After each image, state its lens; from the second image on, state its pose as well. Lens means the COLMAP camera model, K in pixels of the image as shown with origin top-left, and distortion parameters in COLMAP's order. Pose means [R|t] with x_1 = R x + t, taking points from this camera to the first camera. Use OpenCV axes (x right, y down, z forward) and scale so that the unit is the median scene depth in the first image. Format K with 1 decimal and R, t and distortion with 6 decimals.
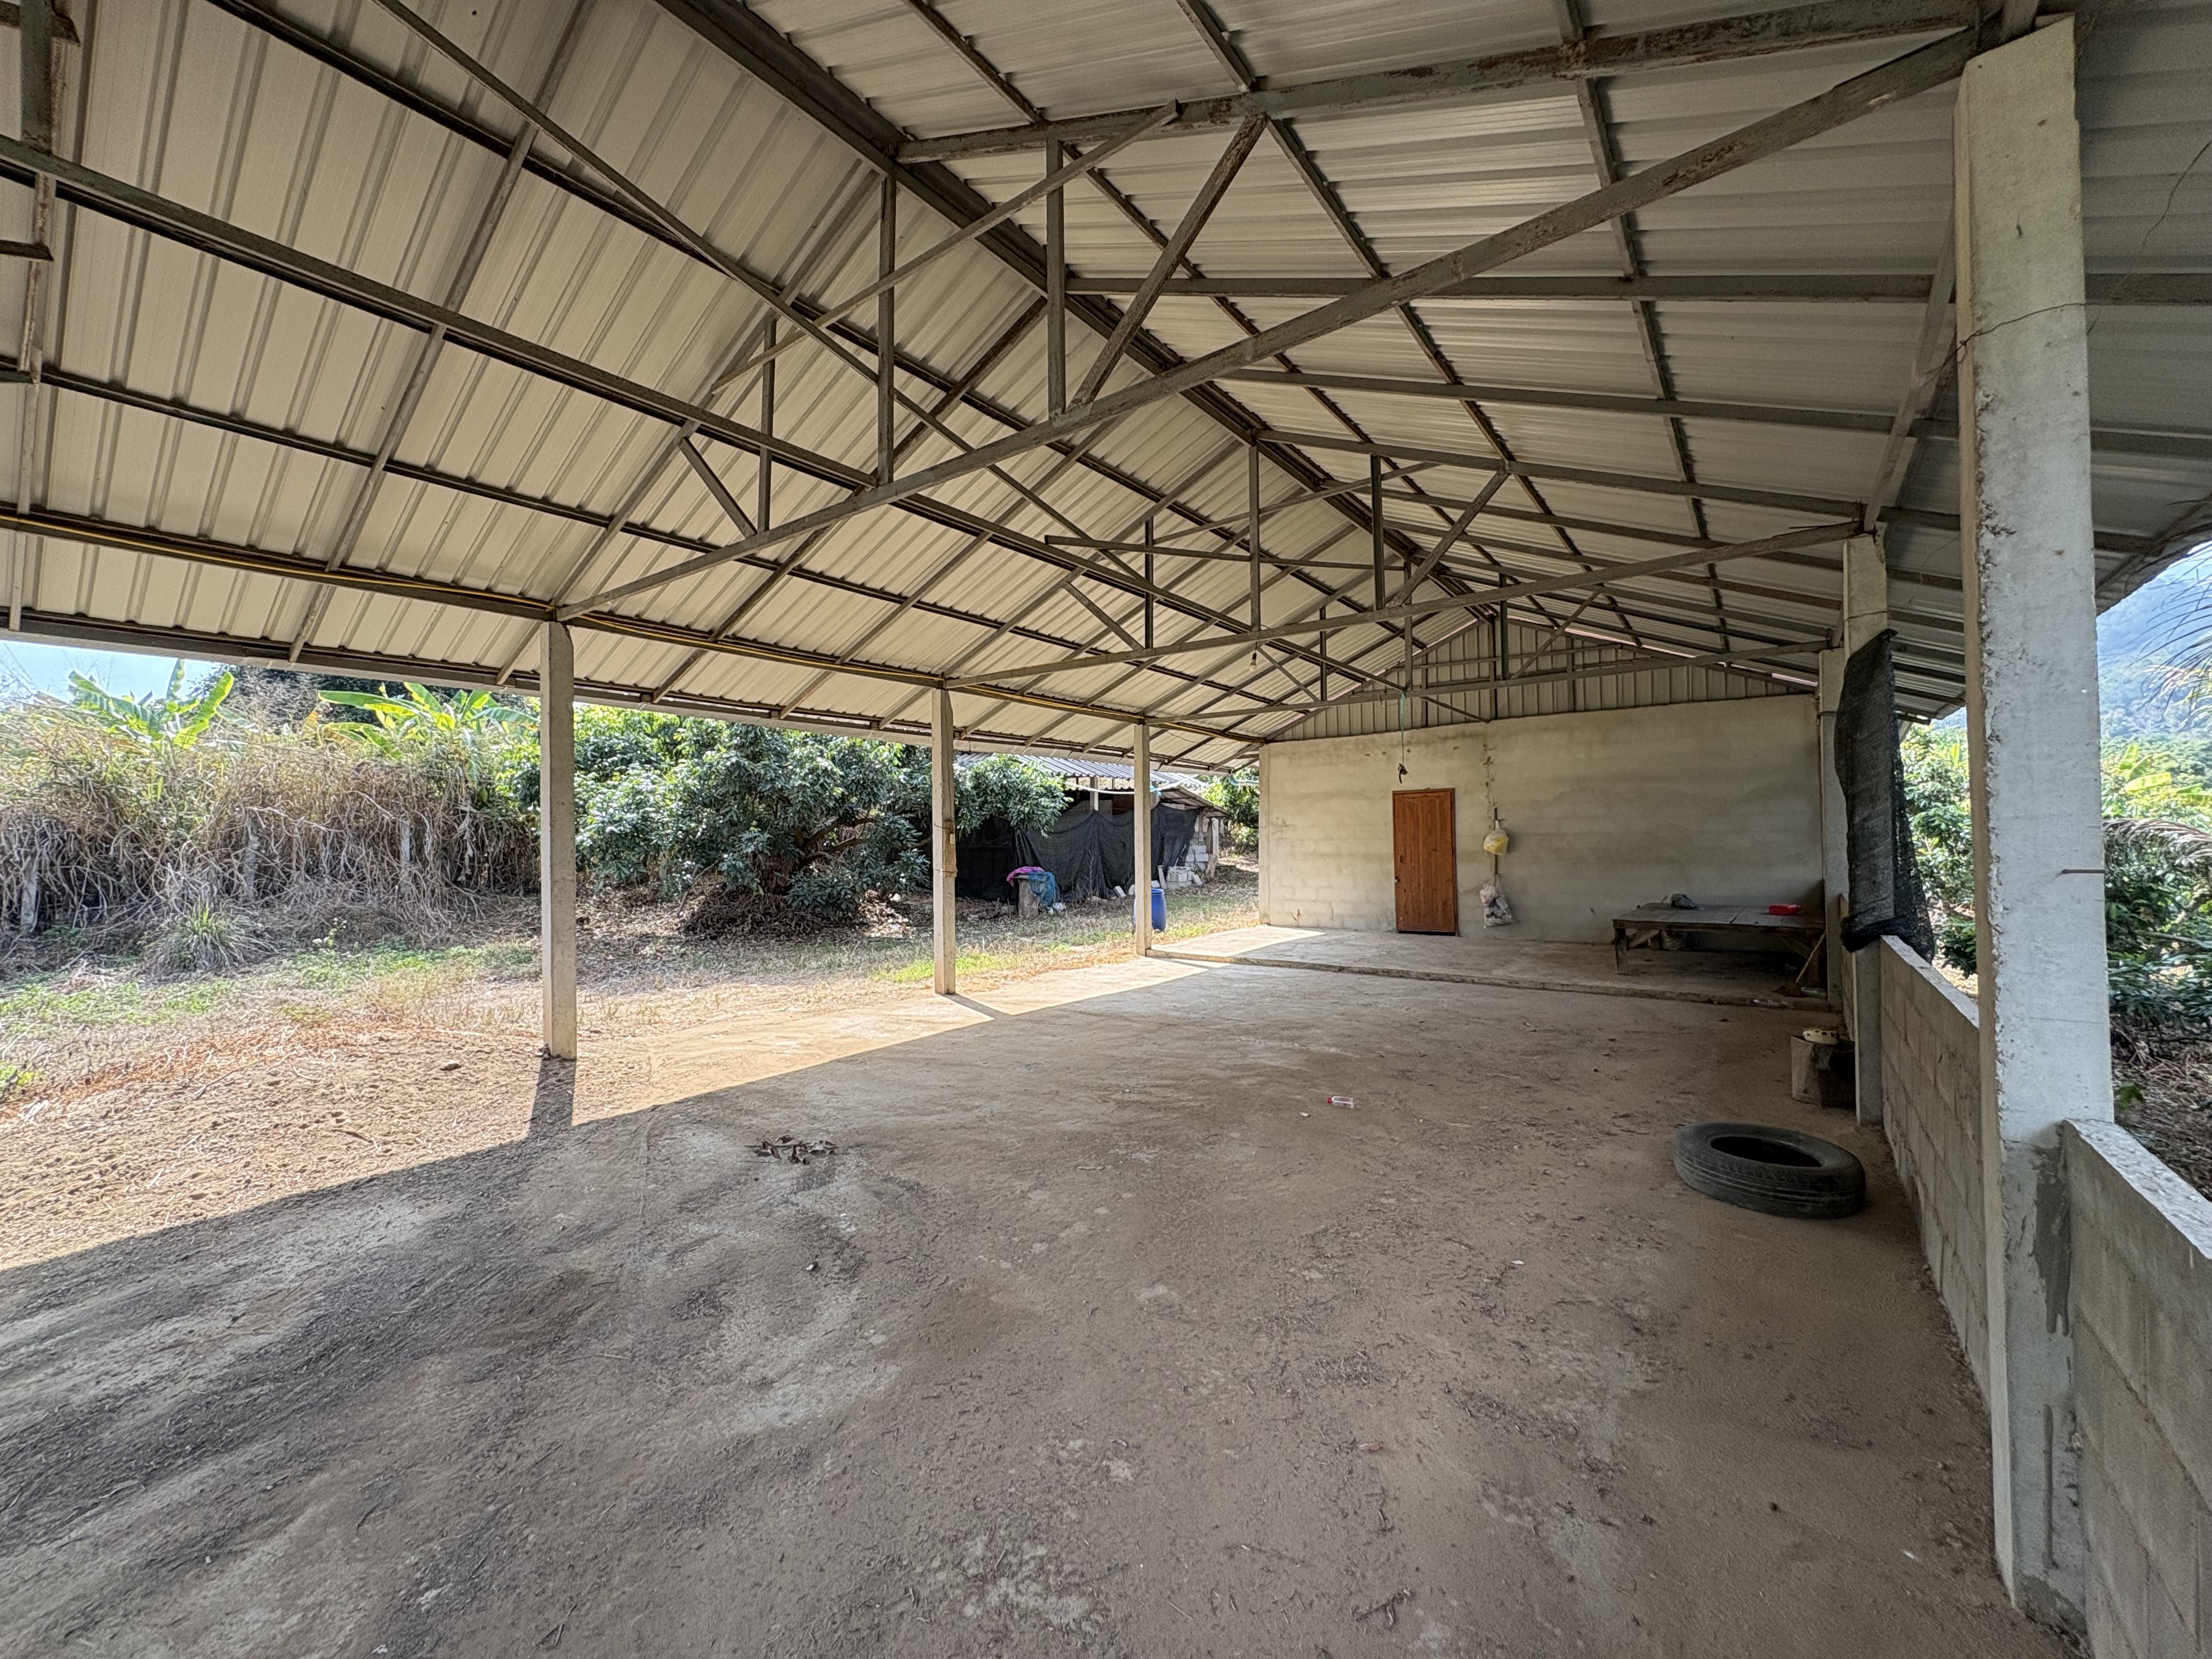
lens RADIAL K [[883.7, 0, 1100.7], [0, 883.7, 827.4], [0, 0, 1]] dist [0.006331, 0.000256]
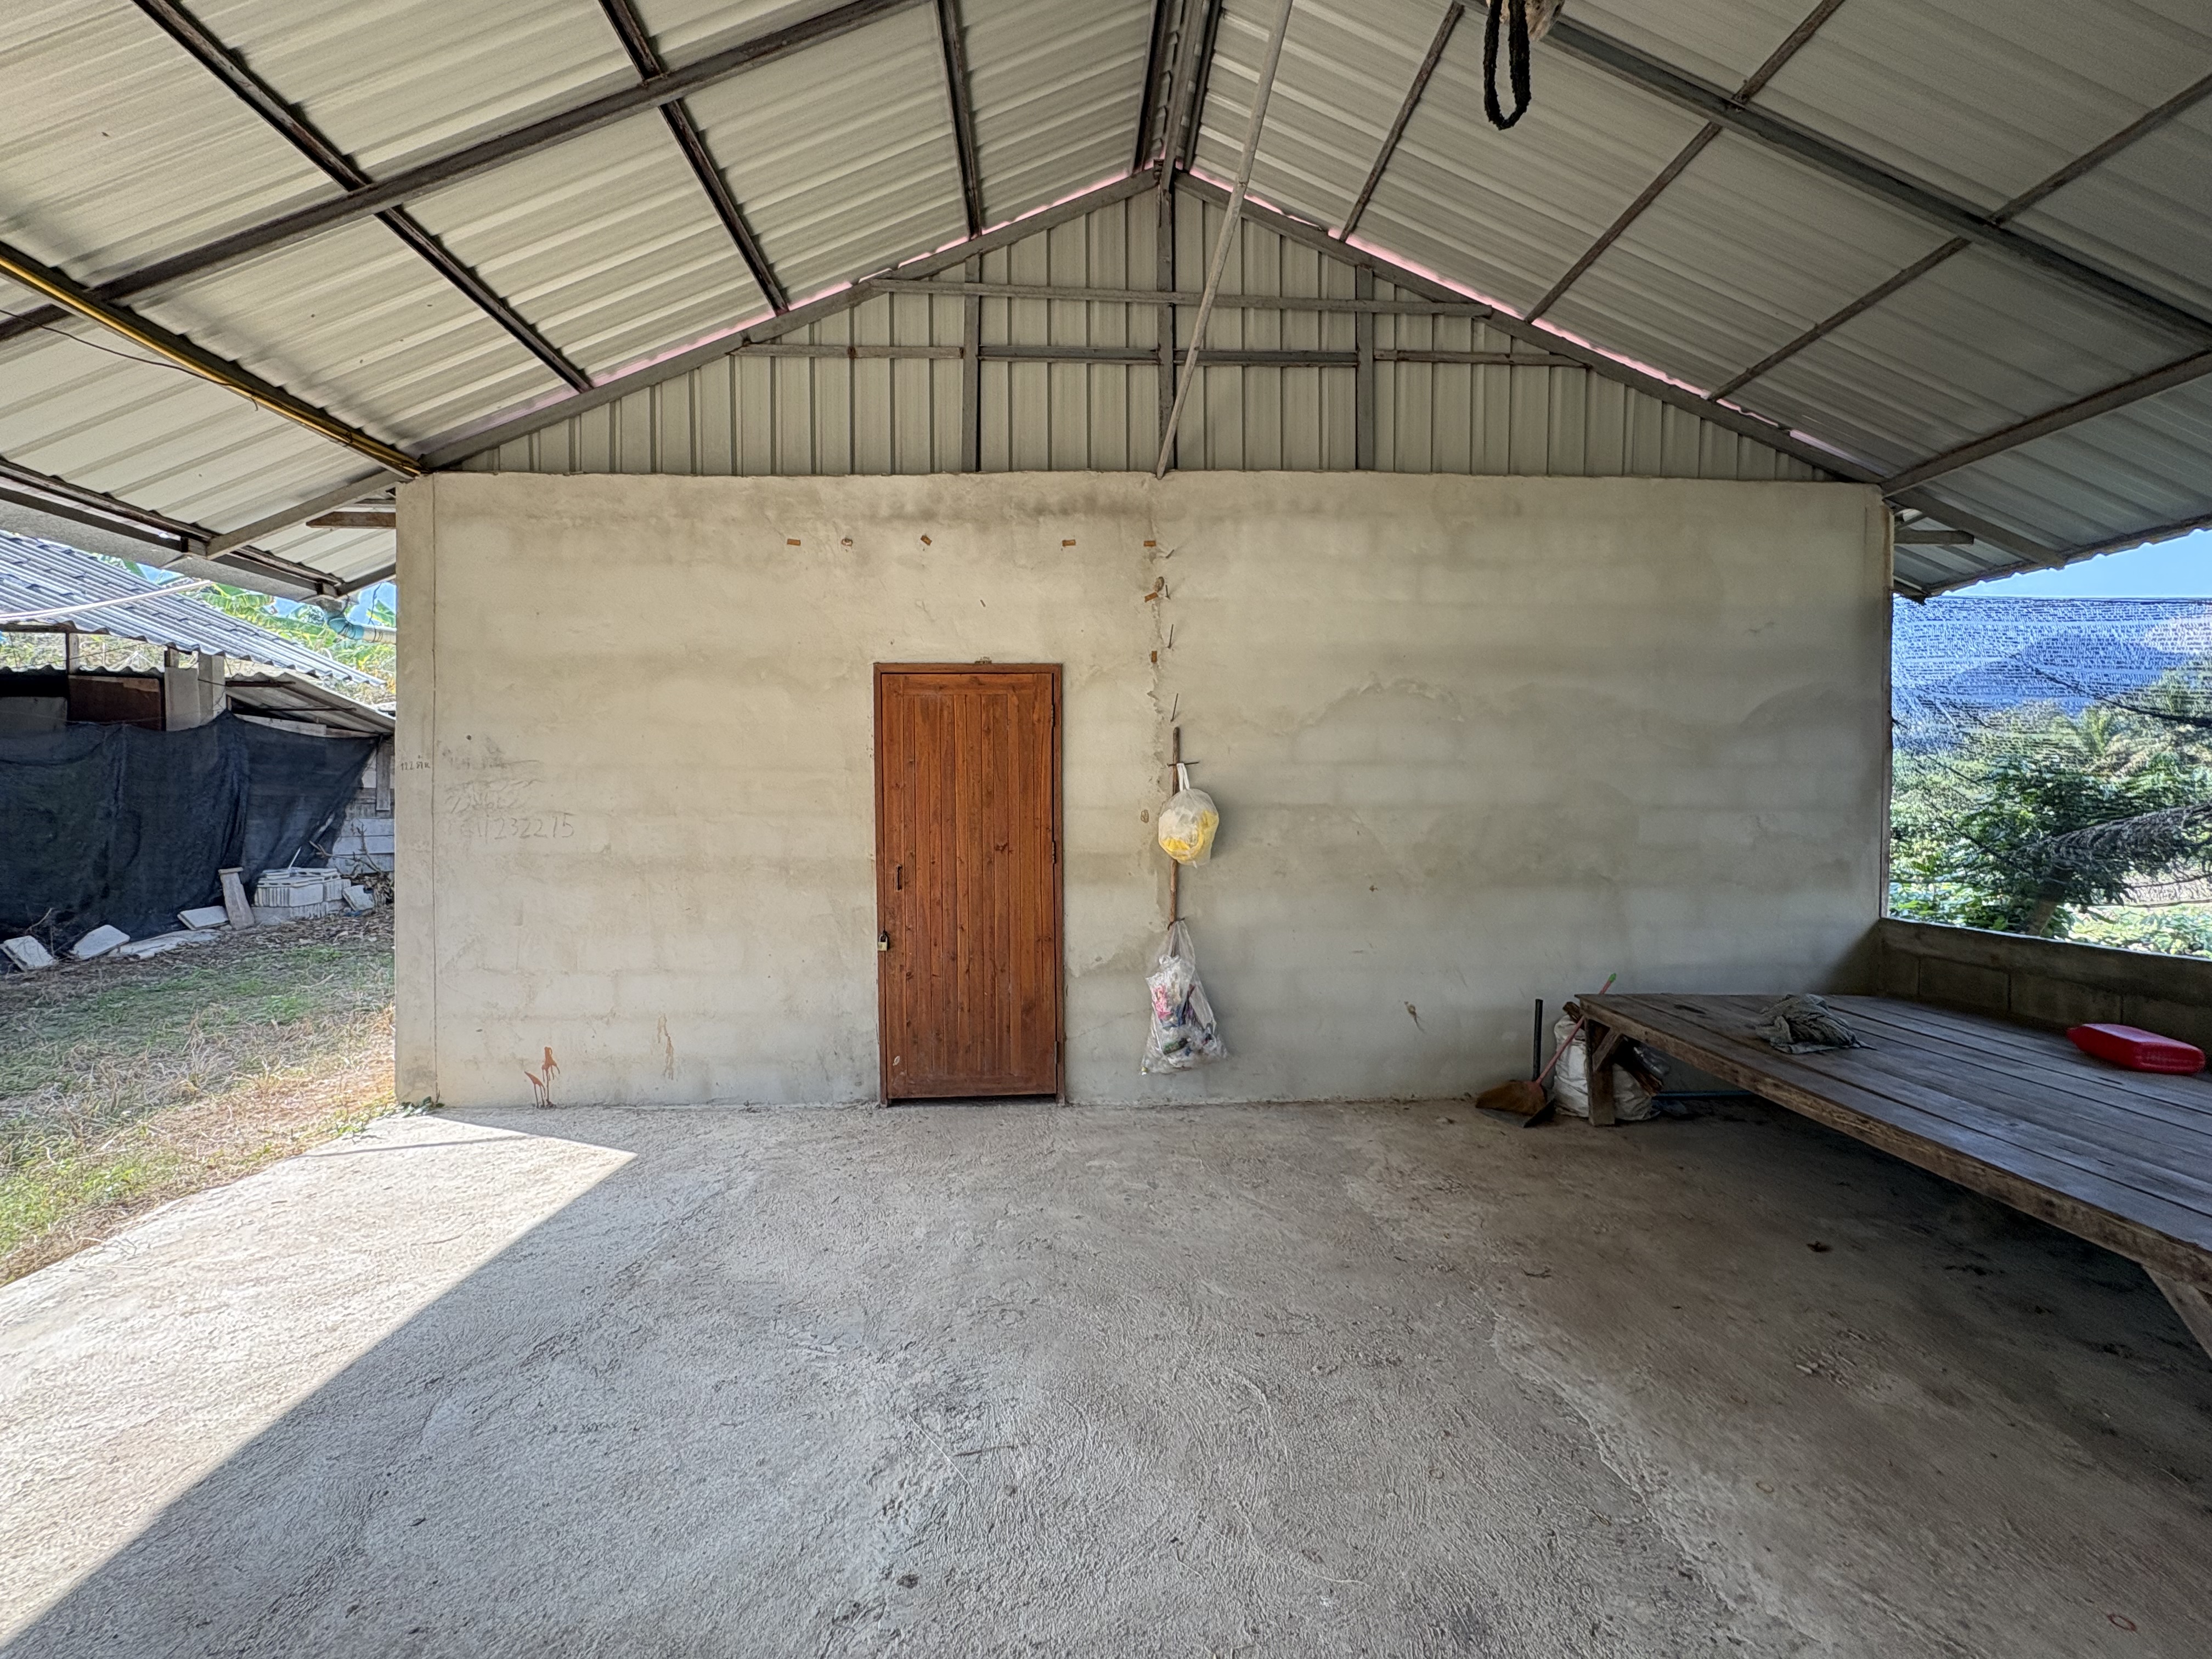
lens RADIAL K [[883.7, 0, 1100.7], [0, 883.7, 827.4], [0, 0, 1]] dist [0.006331, 0.000256]
pose [[0.775289, -0.001460, 0.631606, 0.200276], [-0.020728, 0.999400, 0.027754, 0.007730], [-0.631267, -0.034610, 0.774793, 0.728960]]
